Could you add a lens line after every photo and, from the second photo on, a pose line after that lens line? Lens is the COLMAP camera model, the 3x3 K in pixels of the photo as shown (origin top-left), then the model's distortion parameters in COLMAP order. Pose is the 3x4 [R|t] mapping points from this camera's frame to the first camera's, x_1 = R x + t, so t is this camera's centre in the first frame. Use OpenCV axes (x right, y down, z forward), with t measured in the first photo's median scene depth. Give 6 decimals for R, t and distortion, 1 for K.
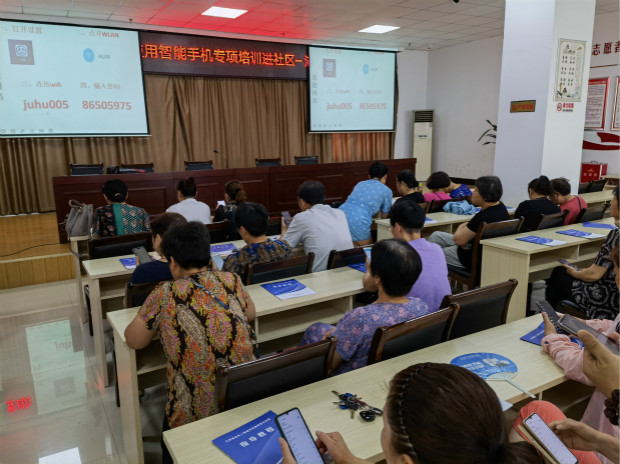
lens RADIAL K [[488.4, 0, 310.0], [0, 488.4, 232.0], [0, 0, 1]] dist [0.117051, -0.090304]
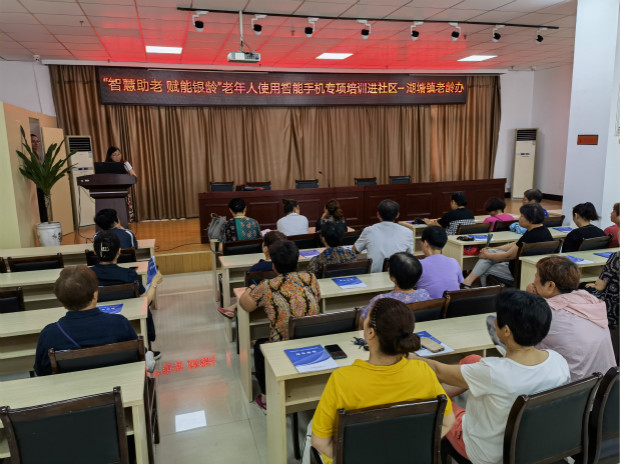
lens RADIAL K [[488.4, 0, 310.0], [0, 488.4, 232.0], [0, 0, 1]] dist [0.117051, -0.090304]
pose [[0.972655, 0.039039, -0.228950, 0.064414], [-0.042646, 0.999032, -0.010825, -0.005139], [0.228306, 0.020293, 0.973378, -0.168650]]
